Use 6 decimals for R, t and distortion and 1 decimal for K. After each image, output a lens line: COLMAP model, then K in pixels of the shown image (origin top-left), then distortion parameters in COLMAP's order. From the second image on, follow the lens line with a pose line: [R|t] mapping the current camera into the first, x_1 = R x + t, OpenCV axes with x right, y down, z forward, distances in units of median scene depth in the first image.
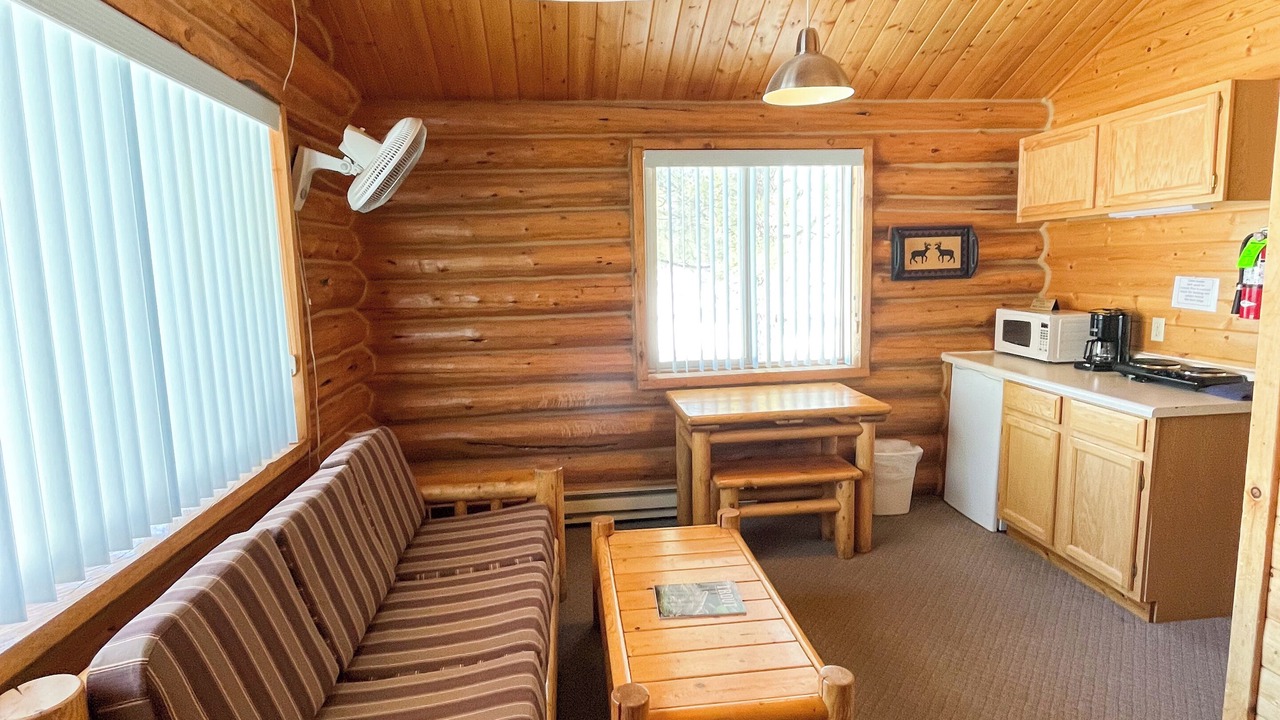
lens RADIAL K [[707.3, 0, 640.0], [0, 707.3, 360.0], [0, 0, 1]] dist [-0.004443, 0.000090]
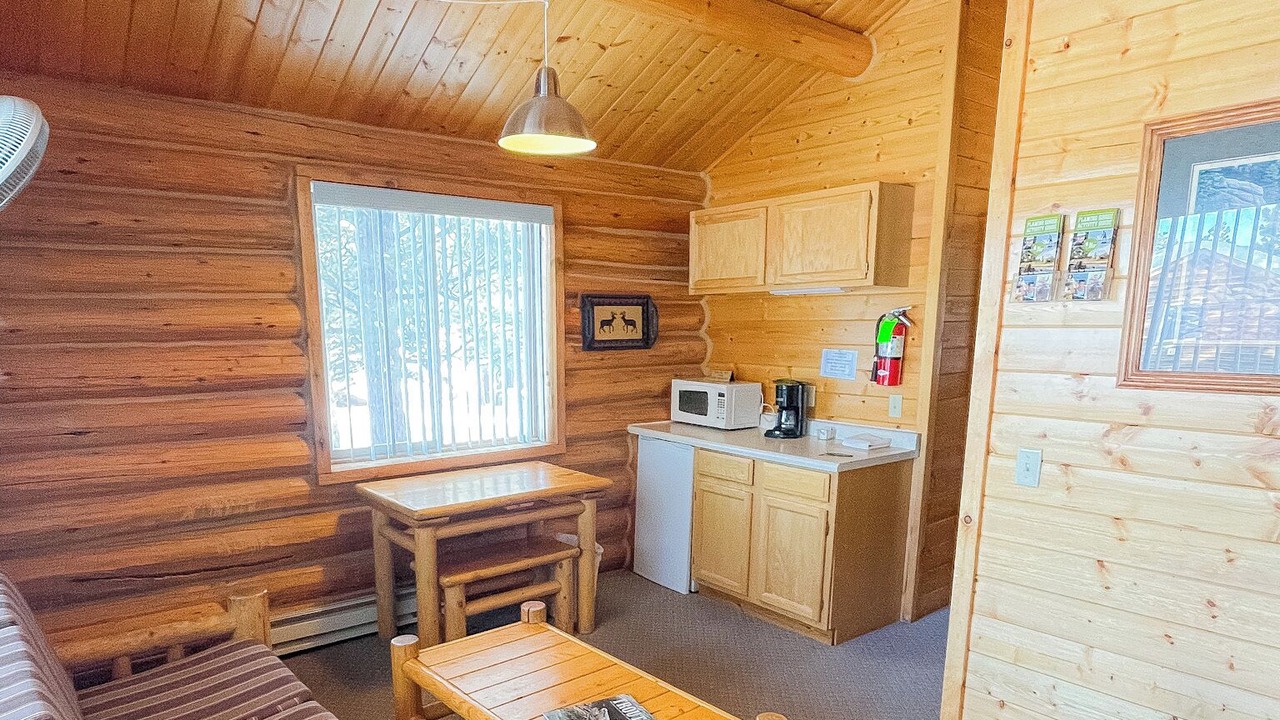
lens RADIAL K [[812.1, 0, 637.3], [0, 812.1, 502.0], [0, 0, 1]] dist [-0.000800, -0.000501]
pose [[0.846722, -0.090233, 0.524328, -0.187011], [0.050738, 0.994716, 0.089248, -0.003713], [-0.529611, -0.048964, 0.846826, 0.025649]]
